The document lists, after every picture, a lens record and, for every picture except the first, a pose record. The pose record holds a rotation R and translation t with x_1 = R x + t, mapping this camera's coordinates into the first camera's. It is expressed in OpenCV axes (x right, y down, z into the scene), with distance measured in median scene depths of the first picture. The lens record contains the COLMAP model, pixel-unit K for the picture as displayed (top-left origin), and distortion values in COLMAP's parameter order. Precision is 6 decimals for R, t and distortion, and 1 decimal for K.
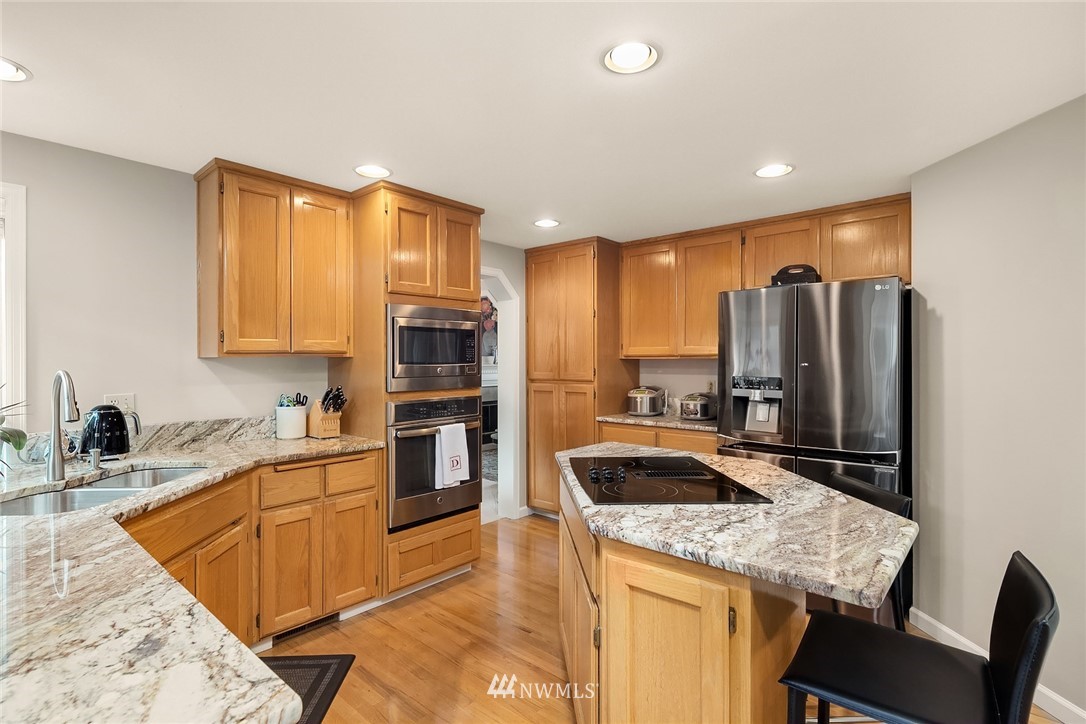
lens RADIAL K [[529.5, 0, 543.0], [0, 529.5, 362.0], [0, 0, 1]] dist [0.000579, -0.000173]
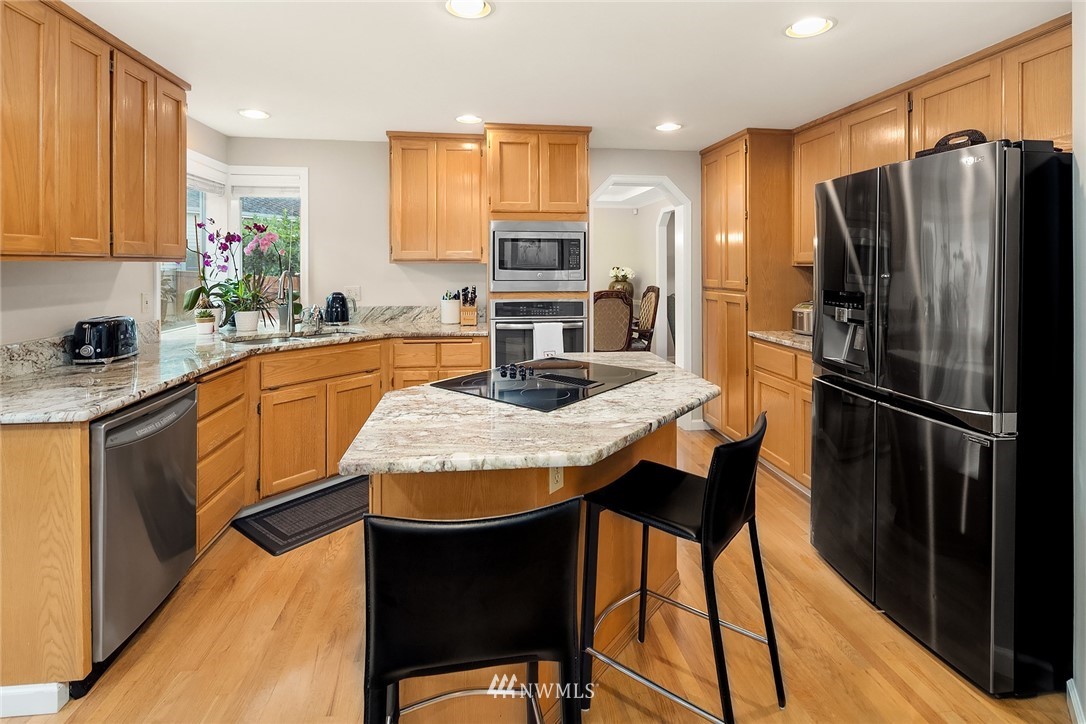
lens RADIAL K [[542.4, 0, 550.6], [0, 542.4, 264.6], [0, 0, 1]] dist [0.001488, 0.000076]
pose [[0.745811, 0.003787, -0.666146, 0.642800], [-0.007399, 0.999969, -0.002599, -0.004993], [0.666116, 0.006867, 0.745817, 0.137509]]
